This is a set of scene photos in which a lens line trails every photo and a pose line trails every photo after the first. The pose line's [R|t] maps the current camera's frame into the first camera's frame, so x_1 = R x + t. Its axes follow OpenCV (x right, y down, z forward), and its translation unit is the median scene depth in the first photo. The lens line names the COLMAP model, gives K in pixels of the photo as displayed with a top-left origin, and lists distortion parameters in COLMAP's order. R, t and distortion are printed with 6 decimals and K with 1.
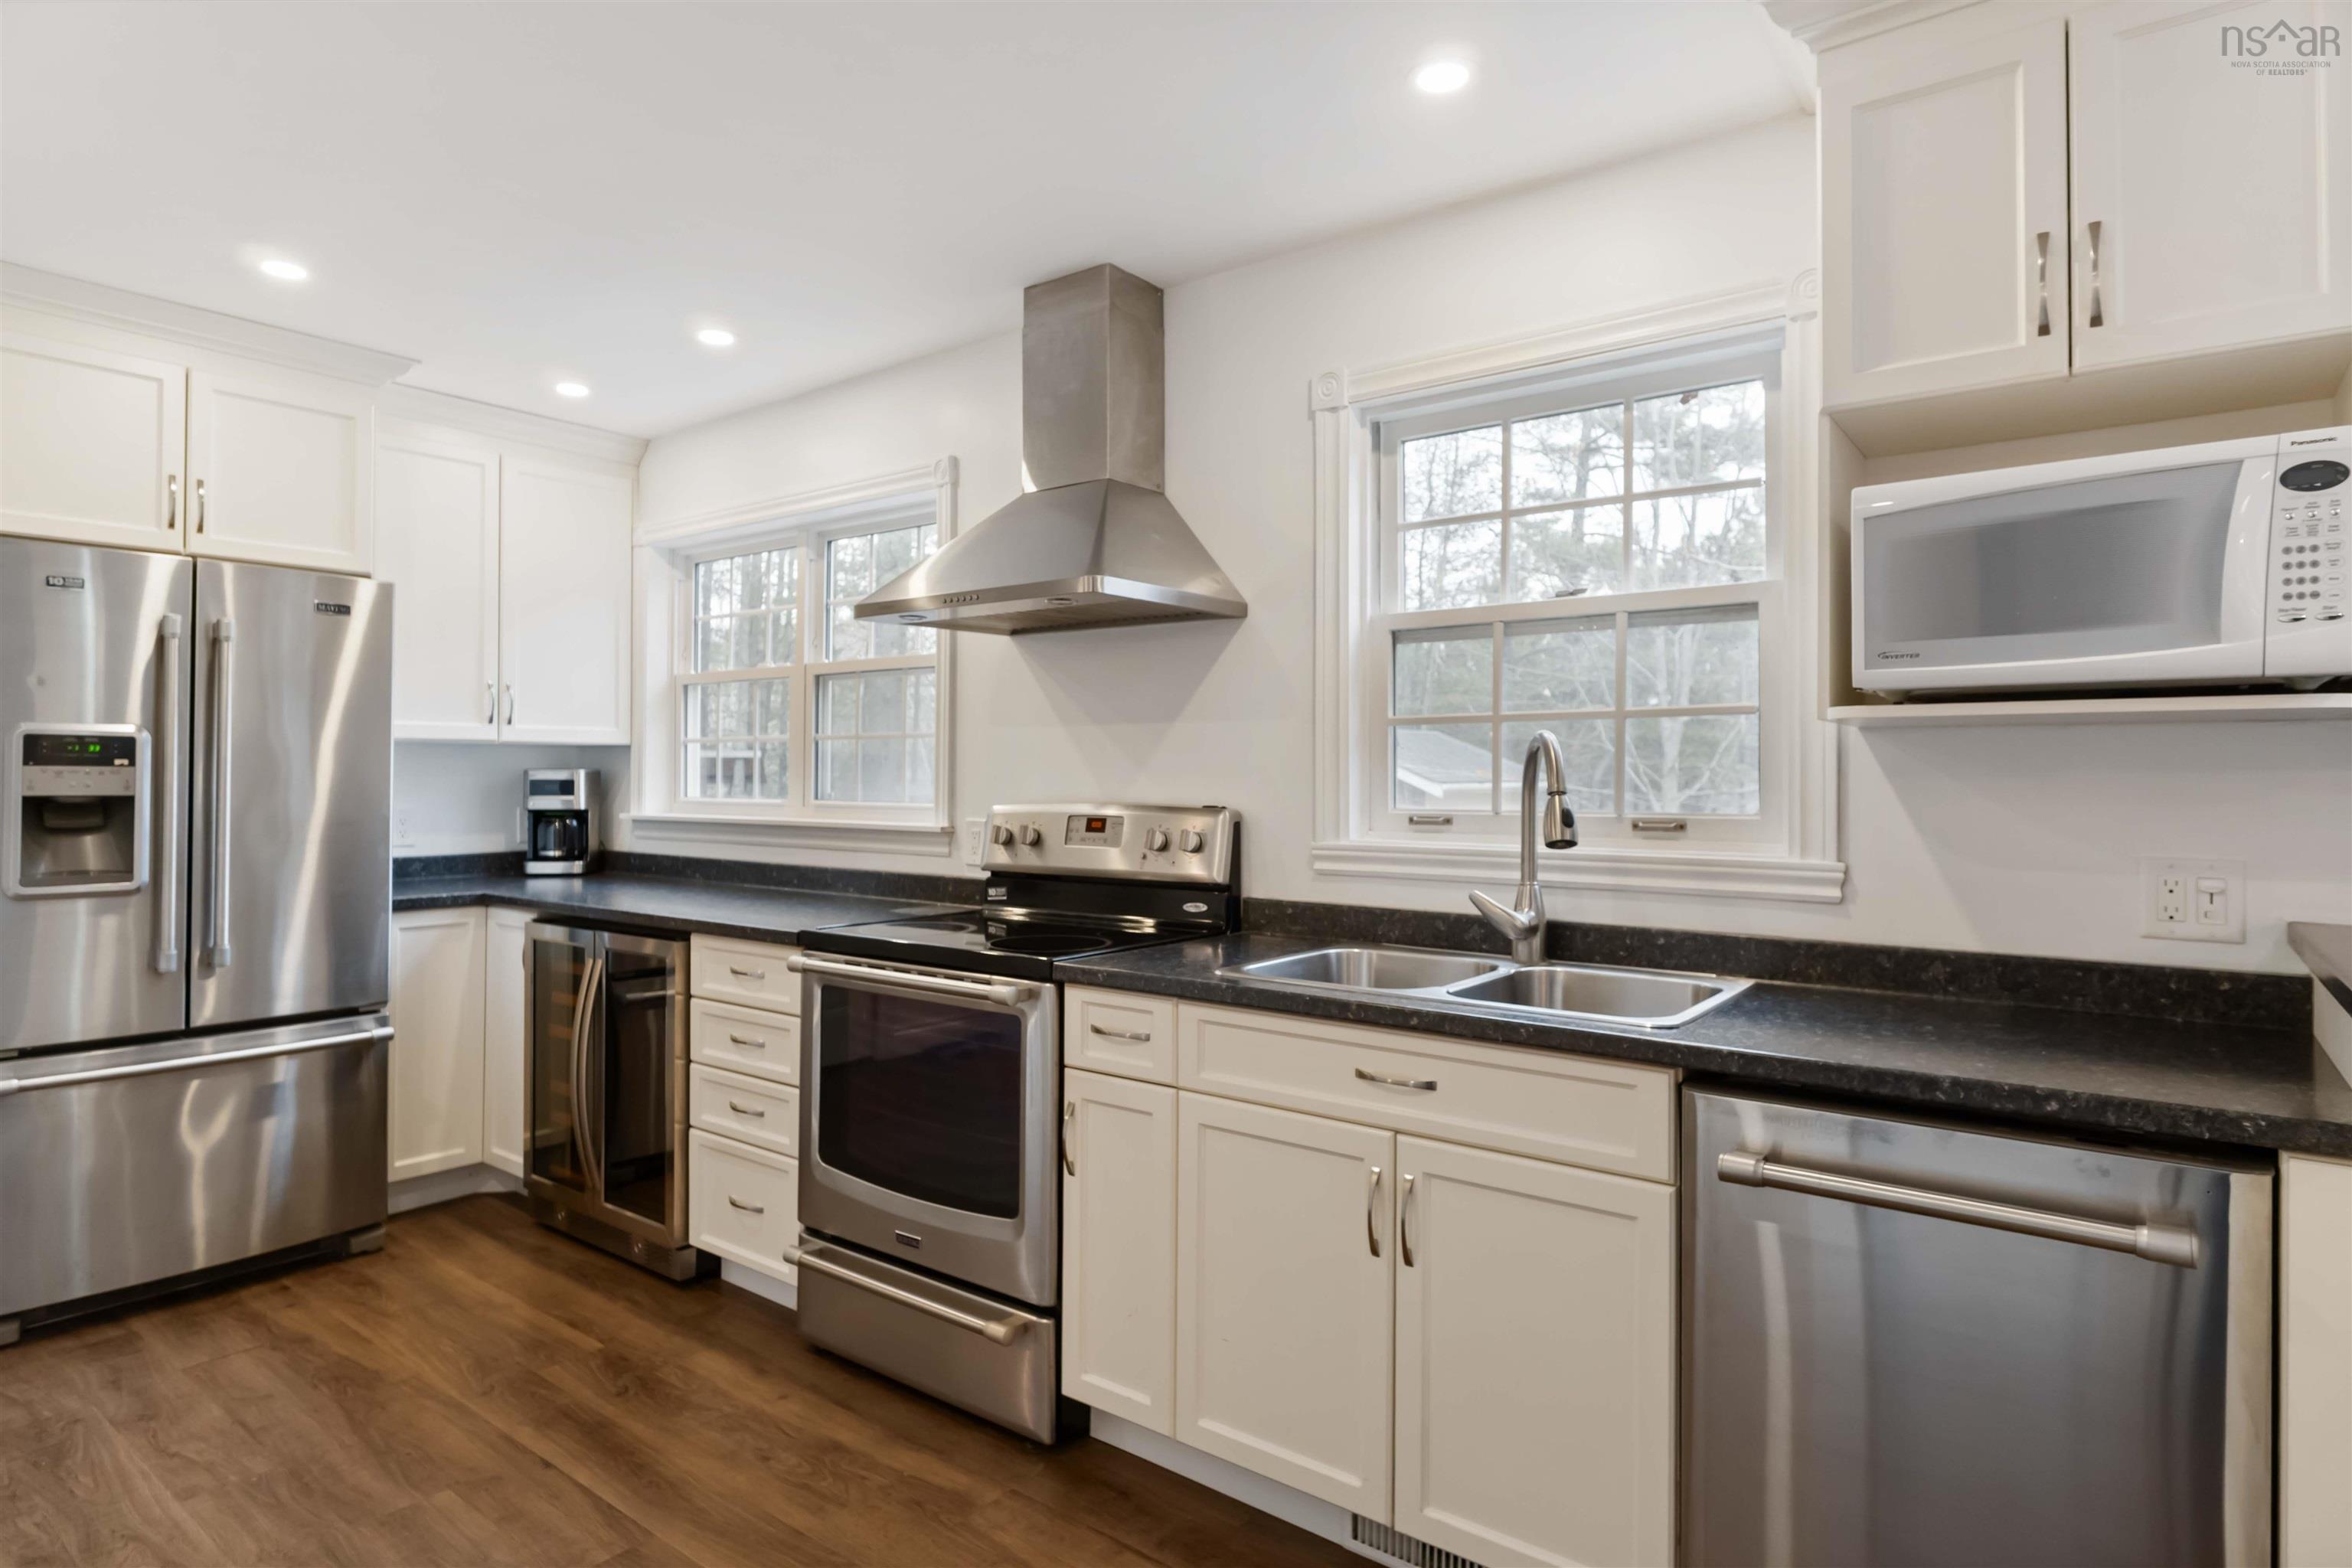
lens RADIAL K [[1268.4, 0, 1183.6], [0, 1268.4, 762.7], [0, 0, 1]] dist [-0.003960, -0.002193]
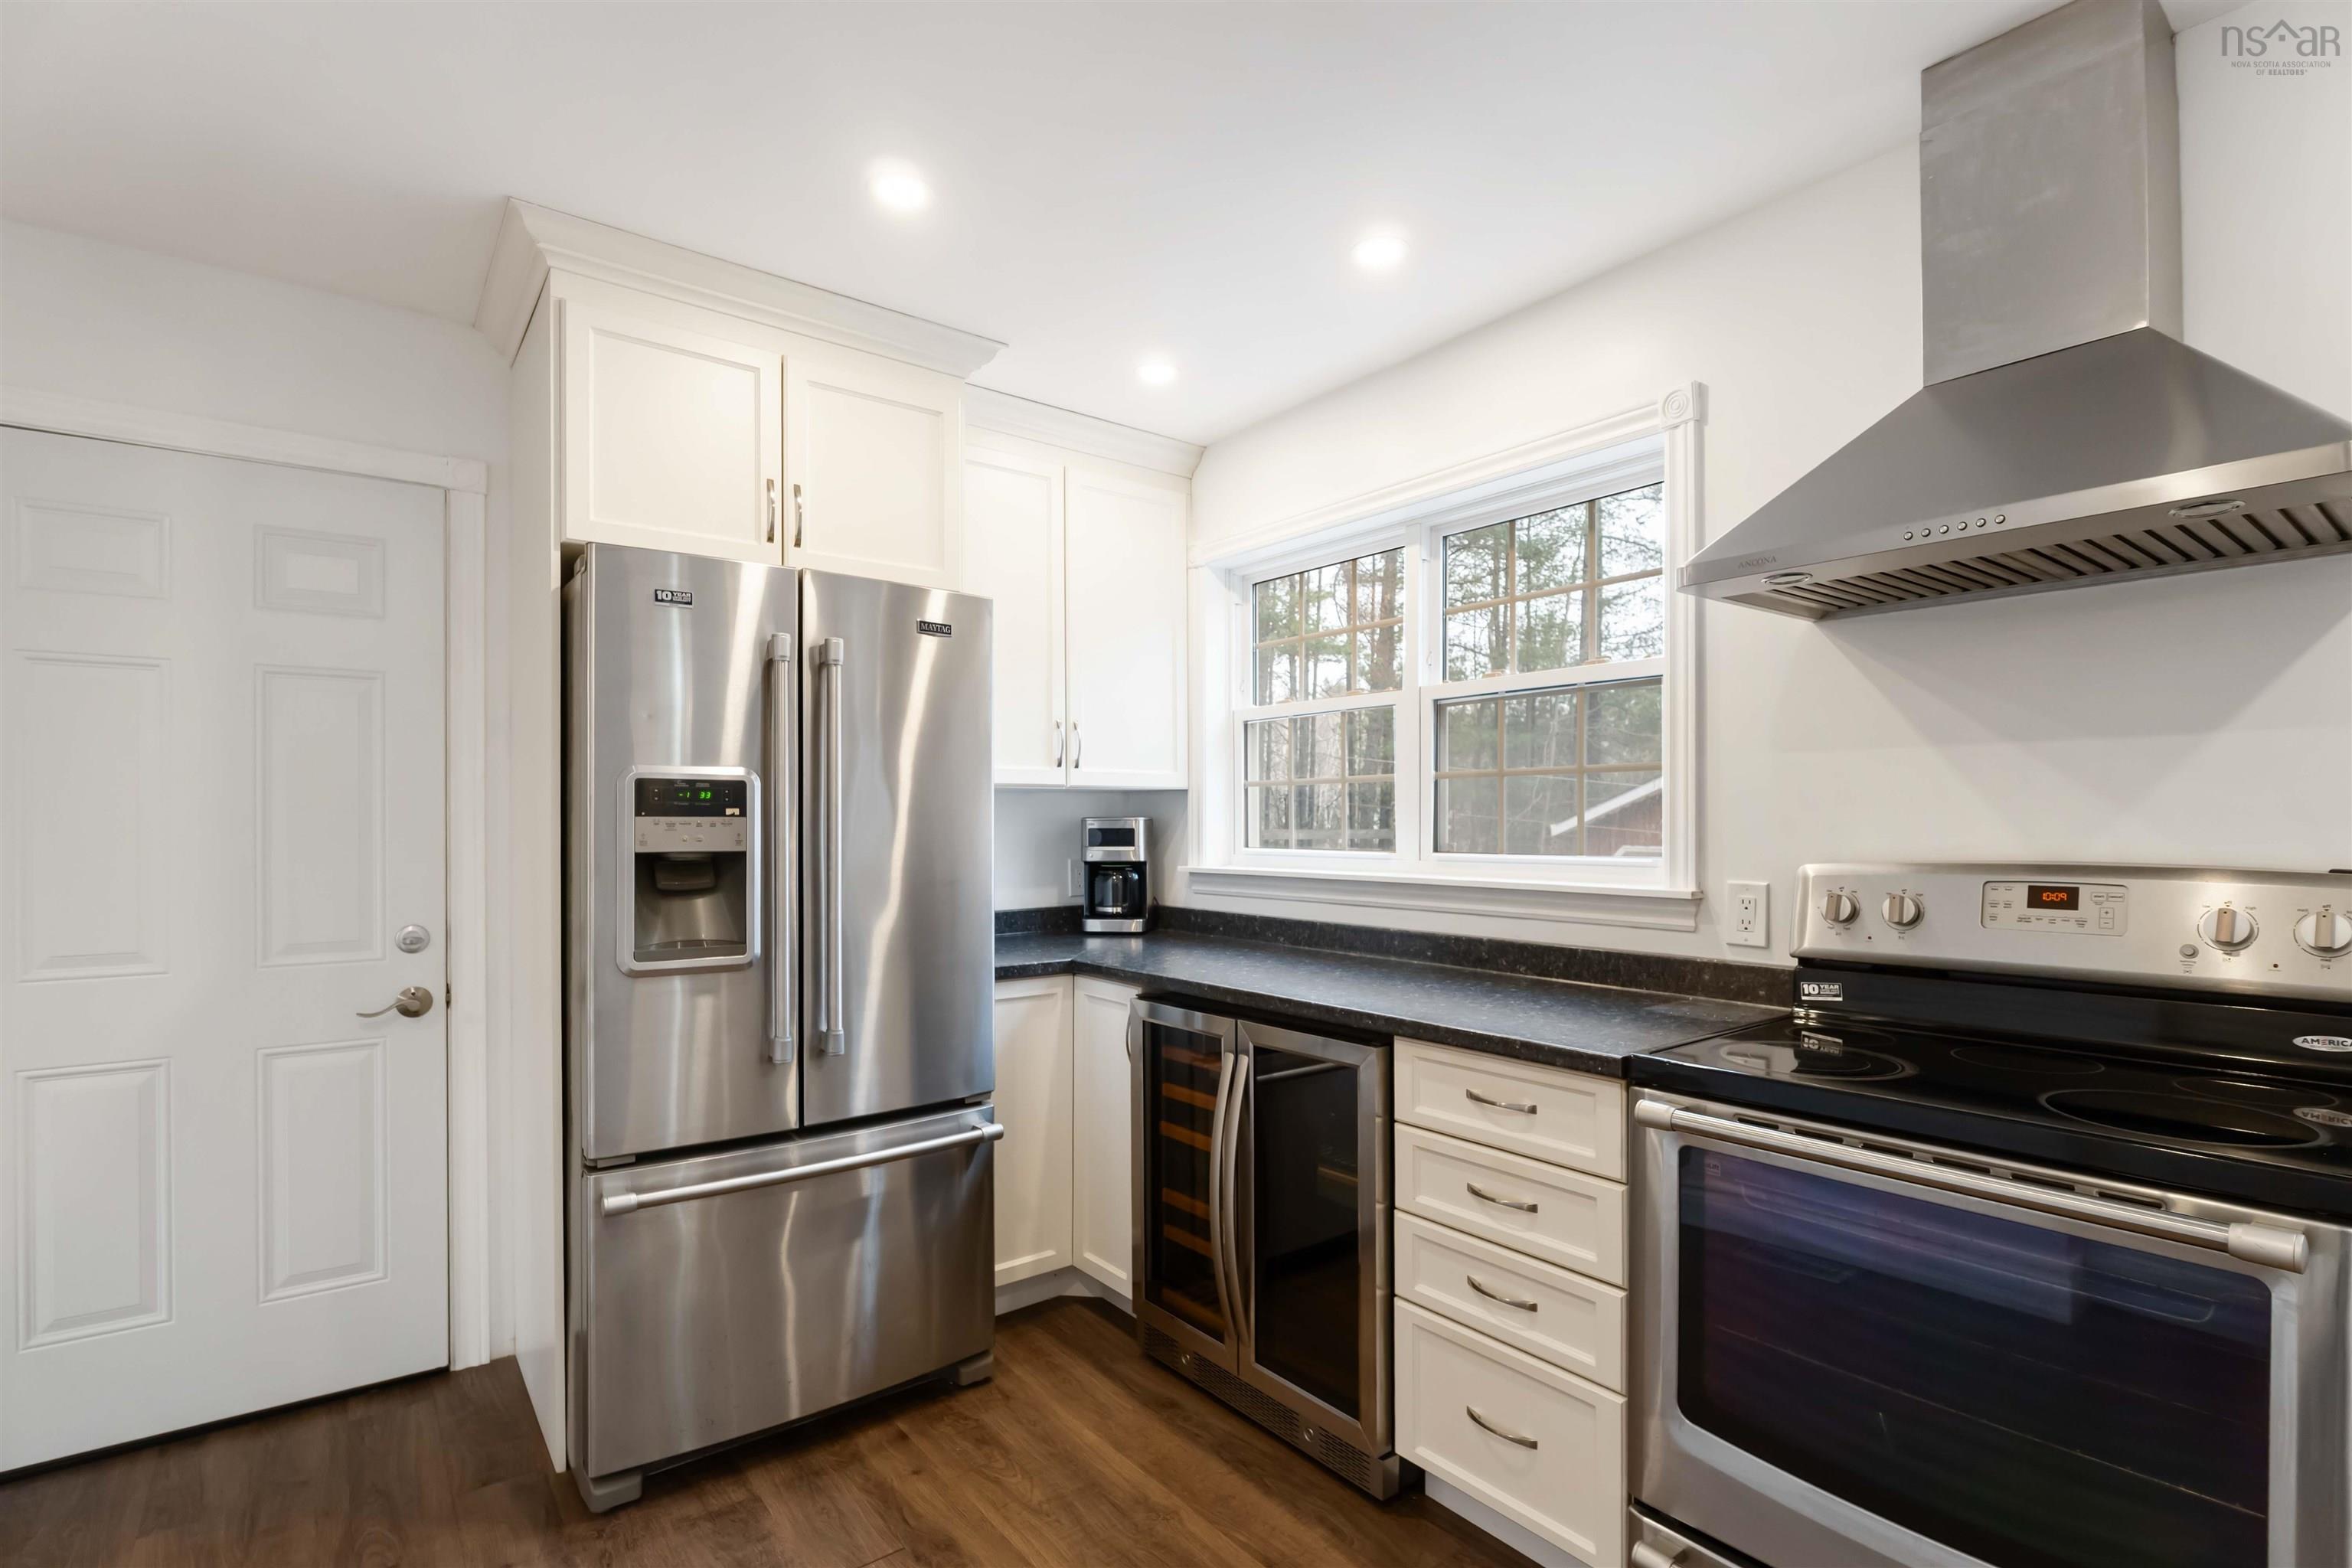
lens RADIAL K [[1065.6, 0, 1162.5], [0, 1065.6, 823.5], [0, 0, 1]] dist [-0.008860, 0.000316]
pose [[0.966977, -0.005742, -0.254799, -0.353764], [0.008803, 0.999902, 0.010872, 0.002216], [0.254712, -0.012756, 0.966933, 0.358688]]
